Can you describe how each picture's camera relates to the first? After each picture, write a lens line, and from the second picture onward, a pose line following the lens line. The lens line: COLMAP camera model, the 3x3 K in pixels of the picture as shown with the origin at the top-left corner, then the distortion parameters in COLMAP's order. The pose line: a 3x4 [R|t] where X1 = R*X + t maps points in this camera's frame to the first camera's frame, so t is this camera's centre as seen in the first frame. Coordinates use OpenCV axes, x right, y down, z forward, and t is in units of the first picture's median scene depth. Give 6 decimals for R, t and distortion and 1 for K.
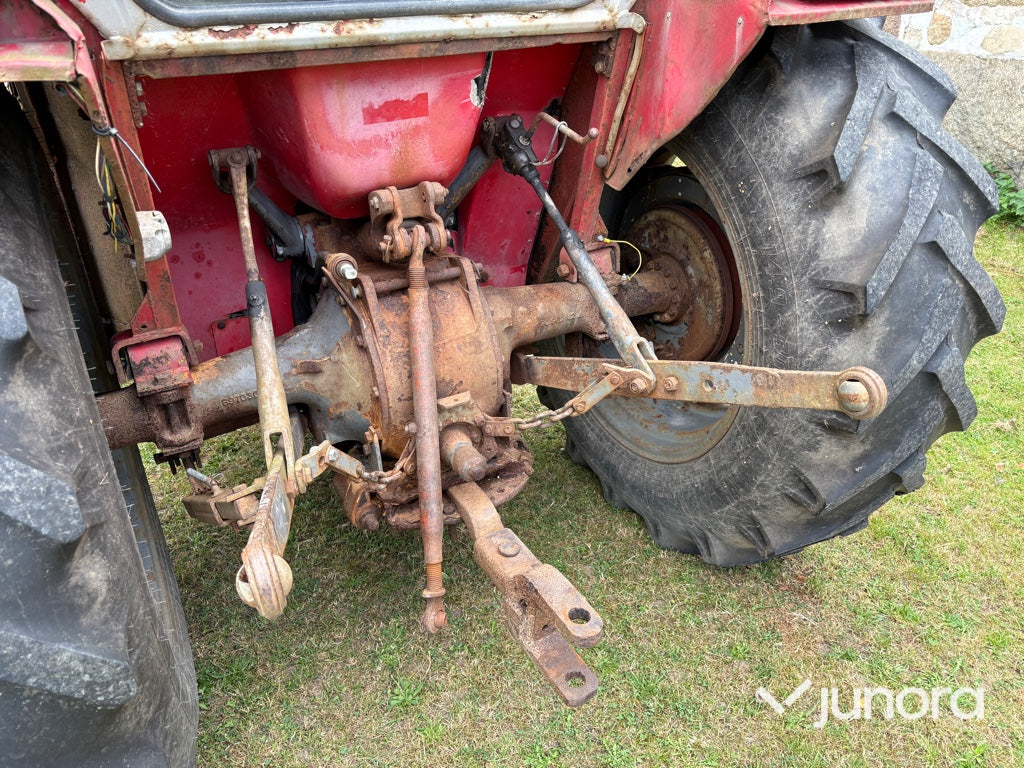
lens RADIAL K [[773.1, 0, 512.0], [0, 773.1, 384.0], [0, 0, 1]] dist [0.051581, -0.060144]
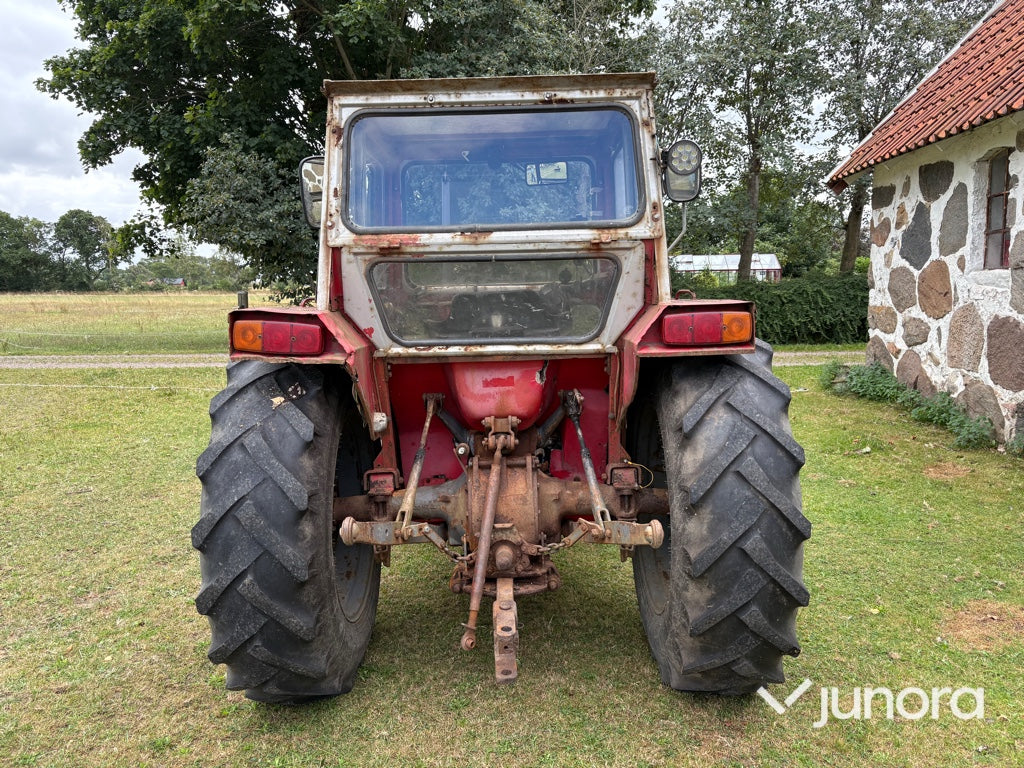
lens RADIAL K [[744.7, 0, 520.3], [0, 744.7, 387.7], [0, 0, 1]] dist [0.092148, -0.057080]
pose [[0.885981, 0.071086, -0.458240, 0.846243], [-0.220101, 0.934240, -0.280626, 0.228256], [0.408158, 0.349489, 0.843365, -0.712409]]
